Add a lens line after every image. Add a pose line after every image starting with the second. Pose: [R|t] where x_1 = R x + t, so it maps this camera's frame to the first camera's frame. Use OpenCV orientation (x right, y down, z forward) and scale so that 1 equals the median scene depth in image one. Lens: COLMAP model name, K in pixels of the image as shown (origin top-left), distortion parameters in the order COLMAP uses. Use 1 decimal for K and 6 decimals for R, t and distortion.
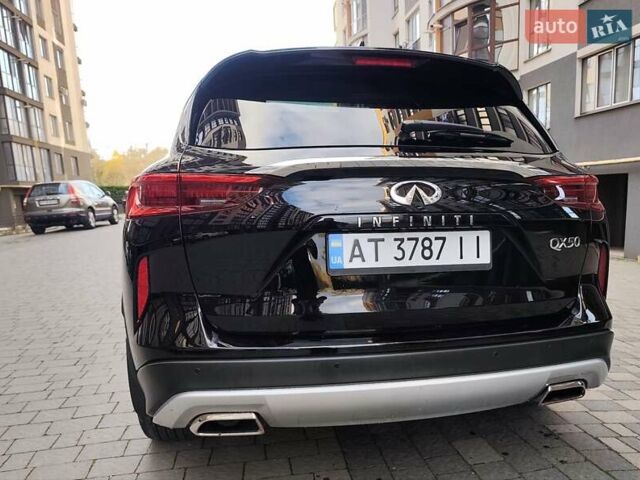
lens RADIAL K [[525.6, 0, 320.5], [0, 525.6, 283.0], [0, 0, 1]] dist [0.005837, -0.005278]
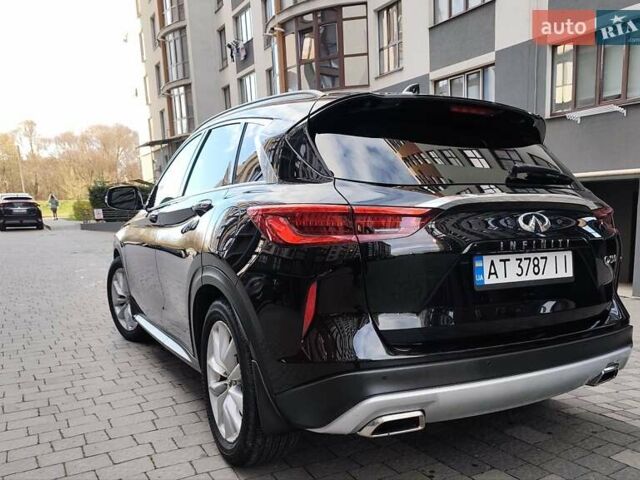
lens RADIAL K [[569.8, 0, 376.9], [0, 569.8, 305.9], [0, 0, 1]] dist [0.006484, 0.007686]
pose [[0.940201, -0.050807, 0.336810, -0.620719], [0.052308, 0.998620, 0.004622, 0.003583], [-0.336580, 0.013272, 0.941561, -0.156064]]
